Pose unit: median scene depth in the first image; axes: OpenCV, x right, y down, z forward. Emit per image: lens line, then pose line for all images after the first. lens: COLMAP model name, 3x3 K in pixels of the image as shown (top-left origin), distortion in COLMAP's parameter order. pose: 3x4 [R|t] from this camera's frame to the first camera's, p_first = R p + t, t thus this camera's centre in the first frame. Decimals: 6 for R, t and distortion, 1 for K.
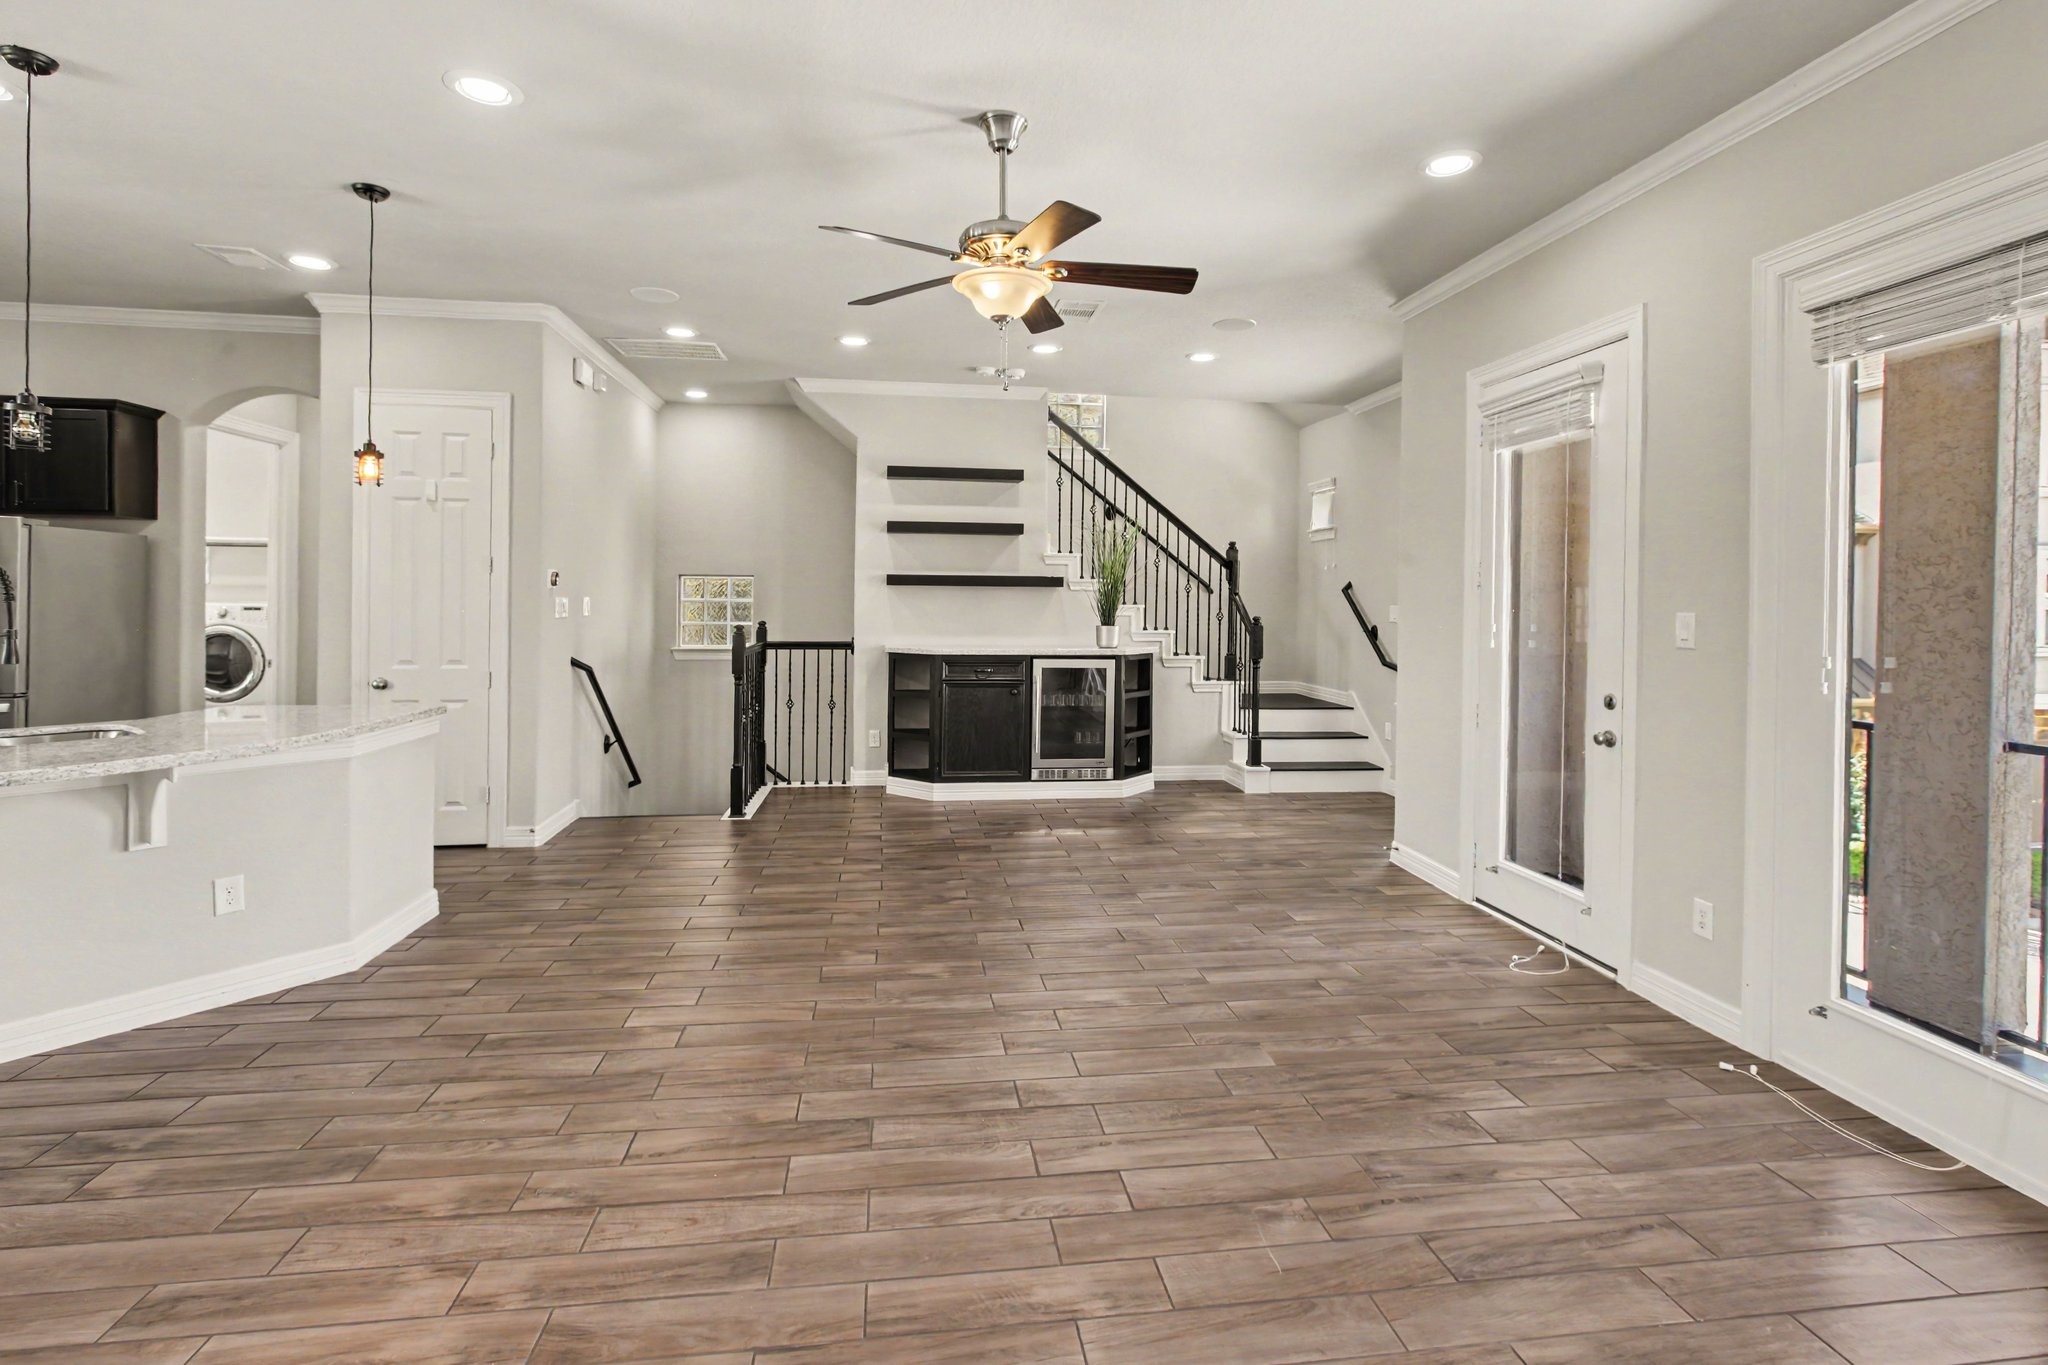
lens RADIAL K [[982.3, 0, 1066.4], [0, 982.3, 615.3], [0, 0, 1]] dist [-0.017319, 0.012185]
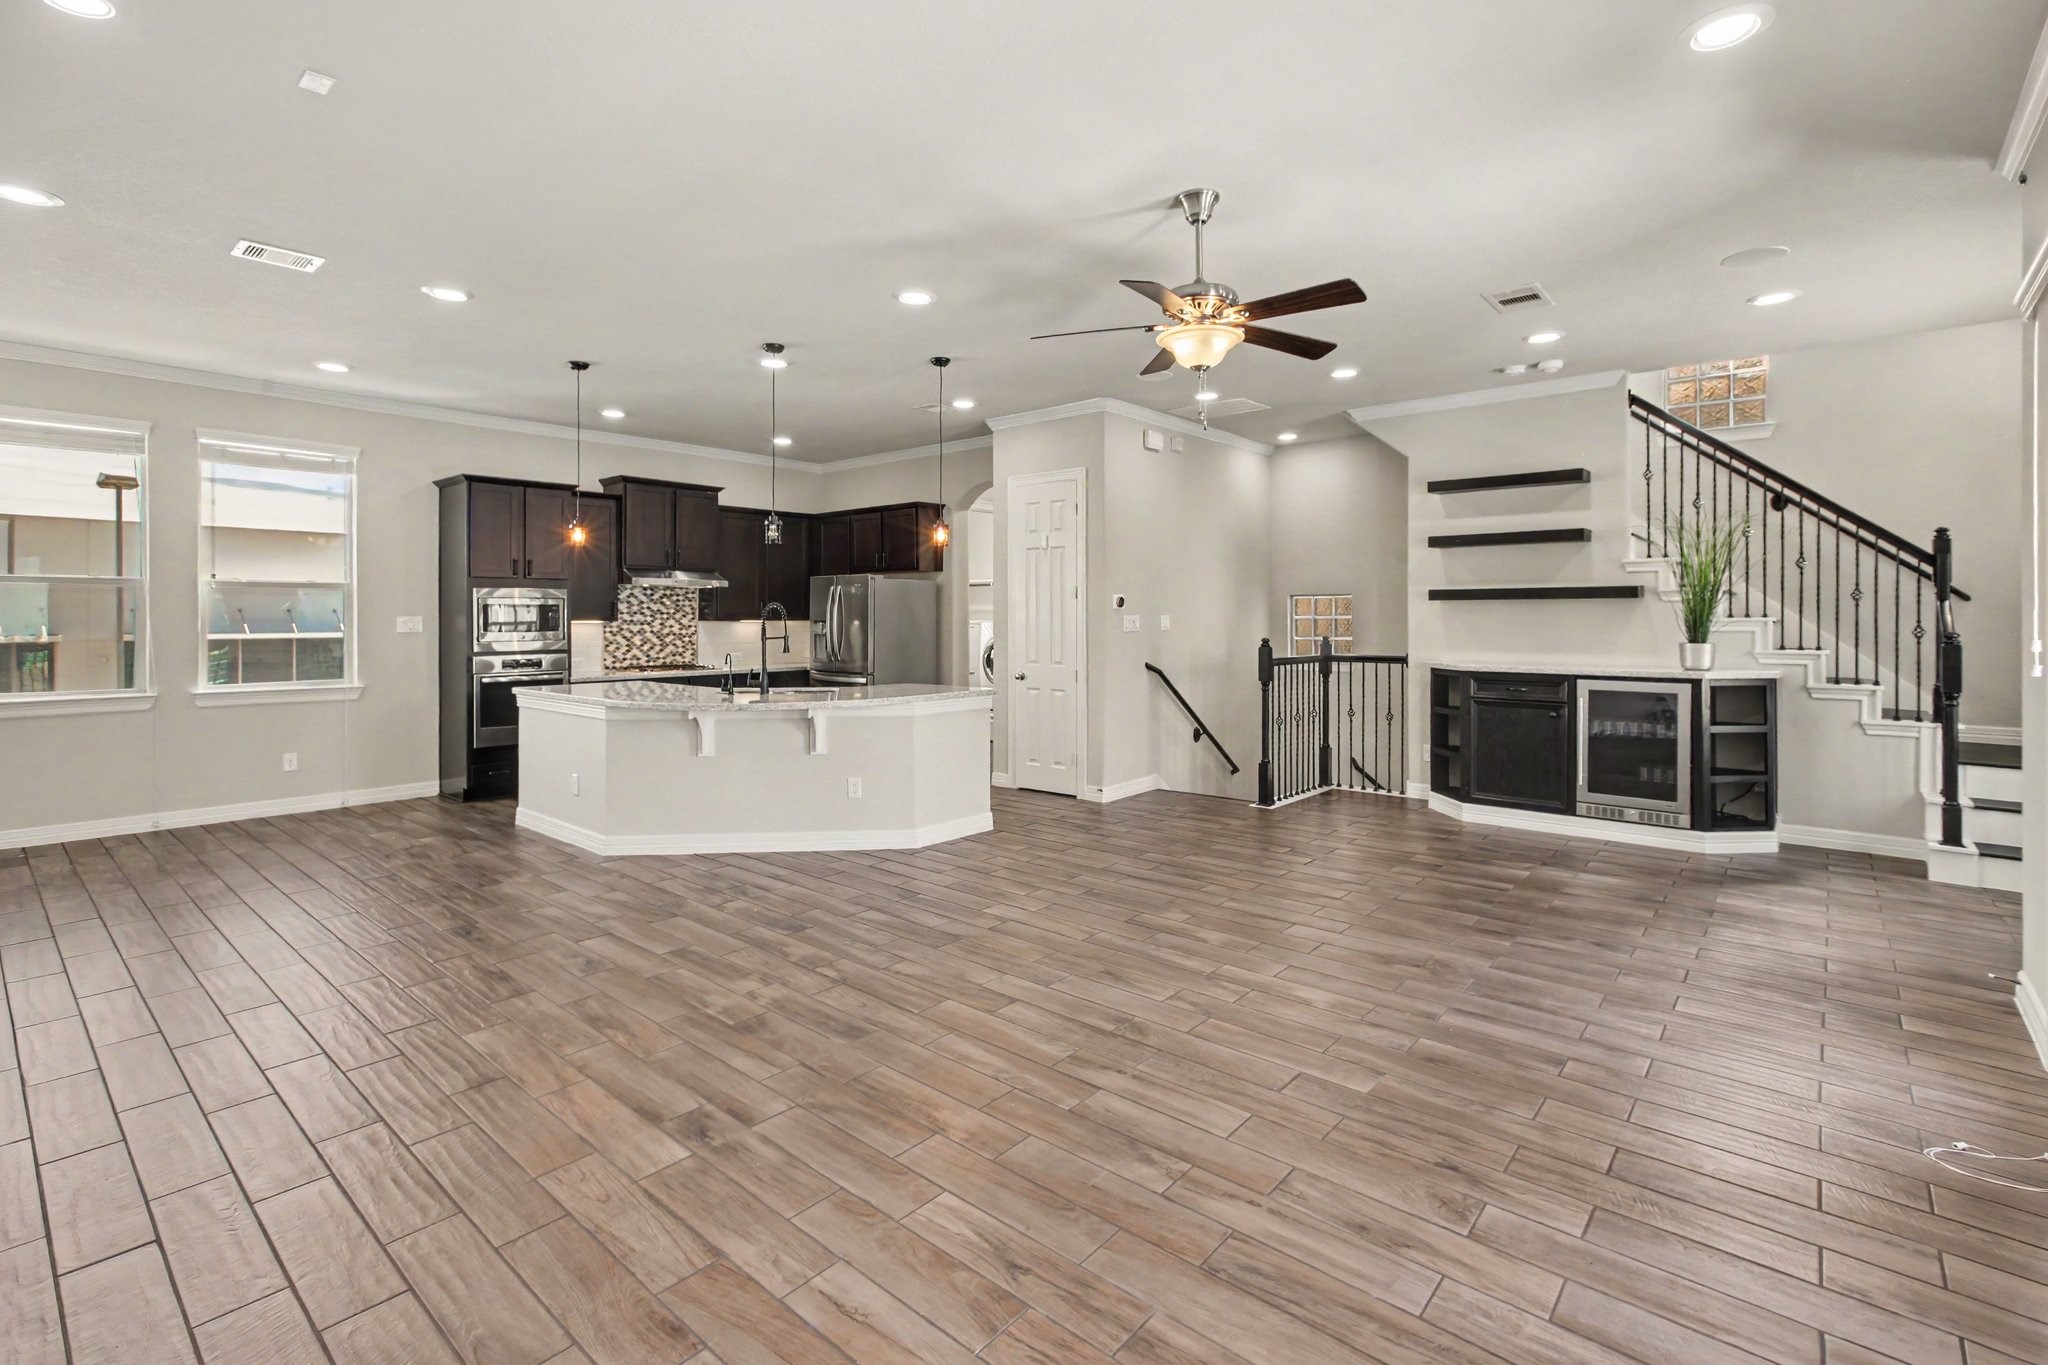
lens RADIAL K [[947.6, 0, 1023.7], [0, 947.6, 621.1], [0, 0, 1]] dist [-0.004532, 0.000103]
pose [[0.652075, -0.006997, -0.758123, 0.363665], [-0.002753, 0.999929, -0.011596, 0.003787], [0.758150, 0.009649, 0.652009, 0.069224]]
